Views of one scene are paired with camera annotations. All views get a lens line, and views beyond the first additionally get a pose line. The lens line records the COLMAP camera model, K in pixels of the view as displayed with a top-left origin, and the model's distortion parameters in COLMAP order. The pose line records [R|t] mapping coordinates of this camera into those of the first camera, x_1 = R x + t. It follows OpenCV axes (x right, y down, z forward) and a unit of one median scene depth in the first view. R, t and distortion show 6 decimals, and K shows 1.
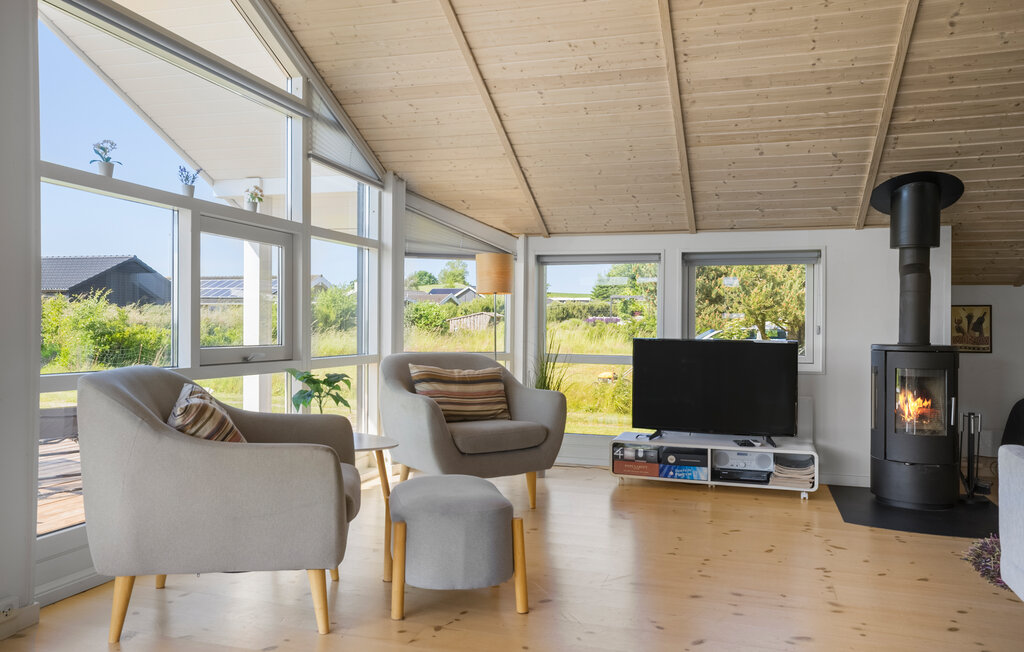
lens RADIAL K [[801.3, 0, 512.0], [0, 801.3, 326.0], [0, 0, 1]] dist [0.041589, -0.000191]
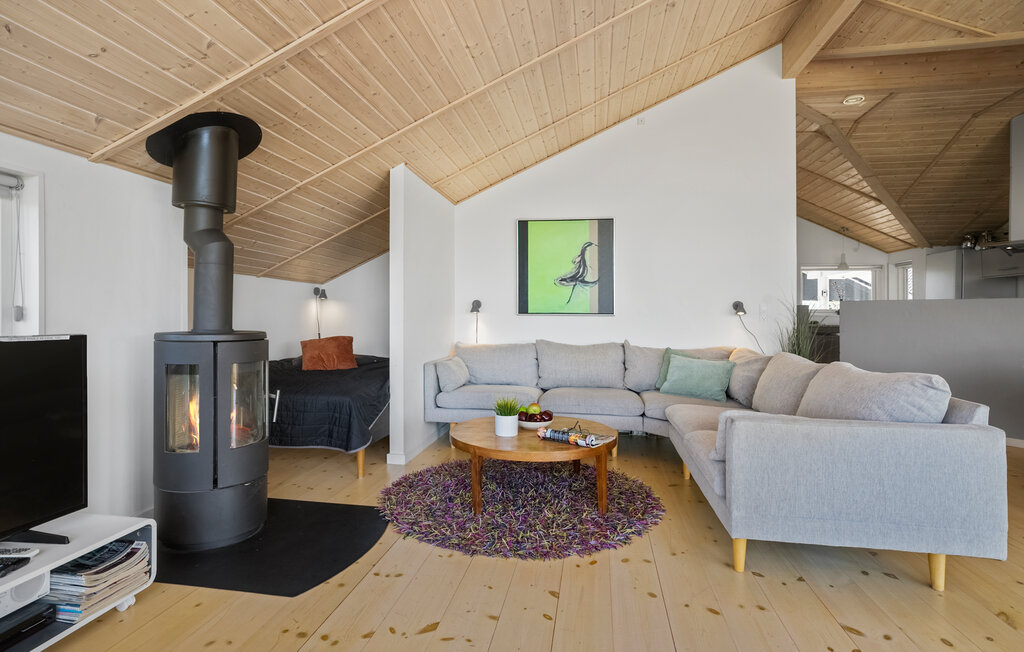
lens RADIAL K [[529.2, 0, 512.0], [0, 529.2, 326.0], [0, 0, 1]] dist [0.001211, 0.000311]
pose [[-0.134062, -0.013097, 0.990886, -0.059482], [-0.008496, 0.999891, 0.012067, 0.009347], [-0.990936, -0.006801, -0.134159, 0.760759]]
